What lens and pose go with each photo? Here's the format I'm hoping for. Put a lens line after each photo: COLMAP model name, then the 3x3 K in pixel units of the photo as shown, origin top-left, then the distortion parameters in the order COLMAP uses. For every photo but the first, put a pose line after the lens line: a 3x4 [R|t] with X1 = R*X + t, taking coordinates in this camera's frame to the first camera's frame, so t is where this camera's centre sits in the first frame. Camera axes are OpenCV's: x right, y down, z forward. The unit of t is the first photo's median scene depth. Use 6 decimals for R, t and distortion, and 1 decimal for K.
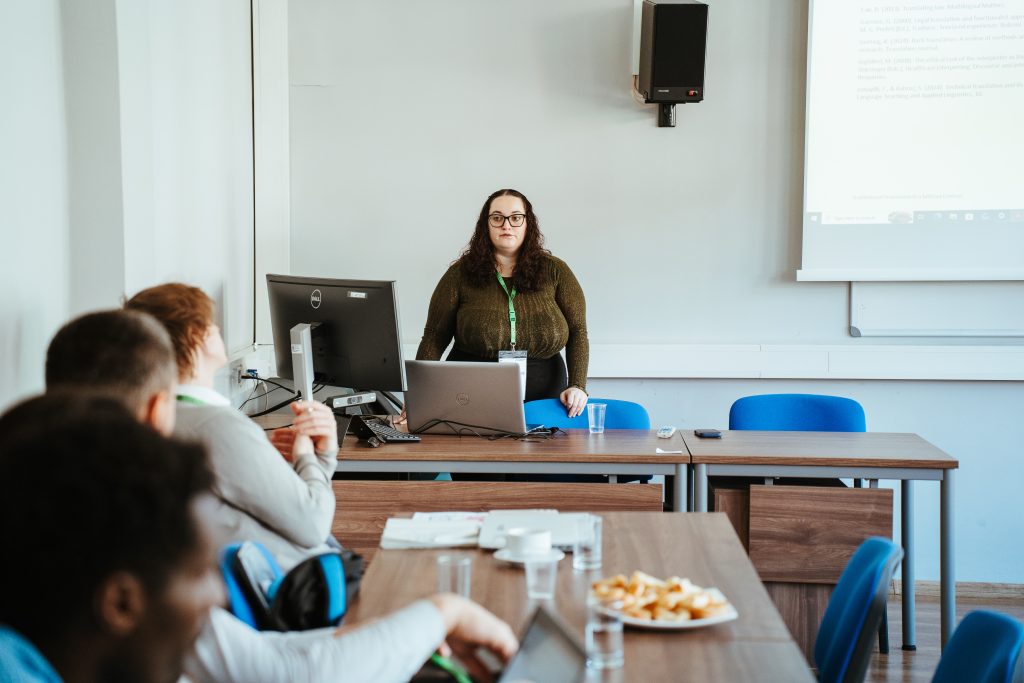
lens RADIAL K [[2199.6, 0, 511.2], [0, 2199.6, 323.7], [0, 0, 1]] dist [0.572495, 0.289616]
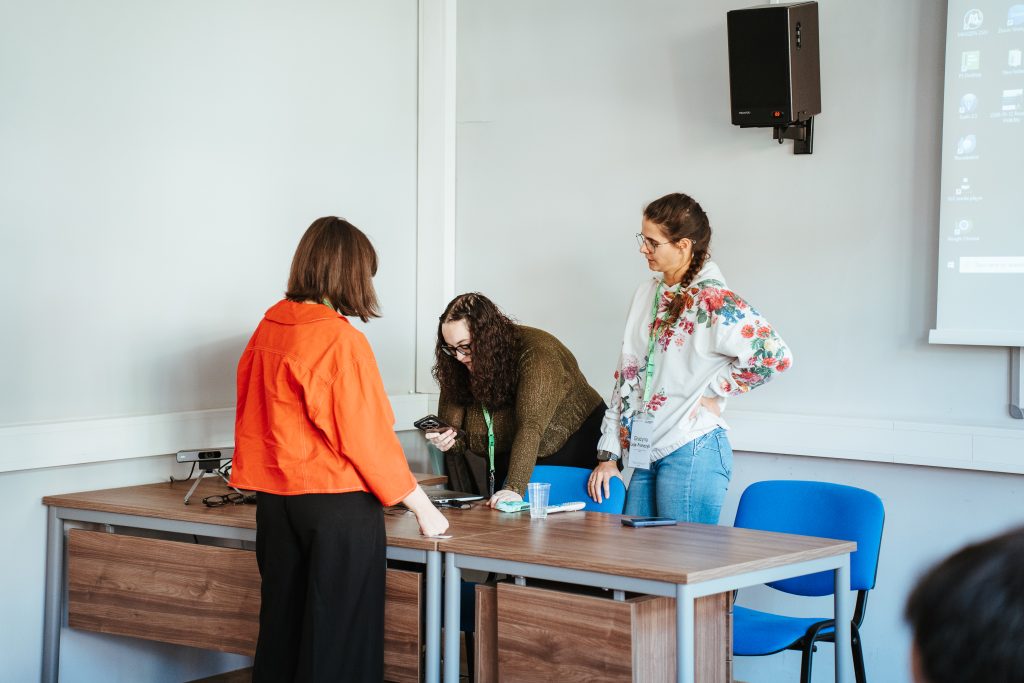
lens RADIAL K [[2199.6, 0, 511.2], [0, 2199.6, 323.7], [0, 0, 1]] dist [0.572495, 0.289616]
pose [[0.795684, 0.025925, -0.605157, 0.615028], [-0.034942, 0.999384, -0.003129, -0.022900], [0.604703, 0.023635, 0.796100, 0.331776]]
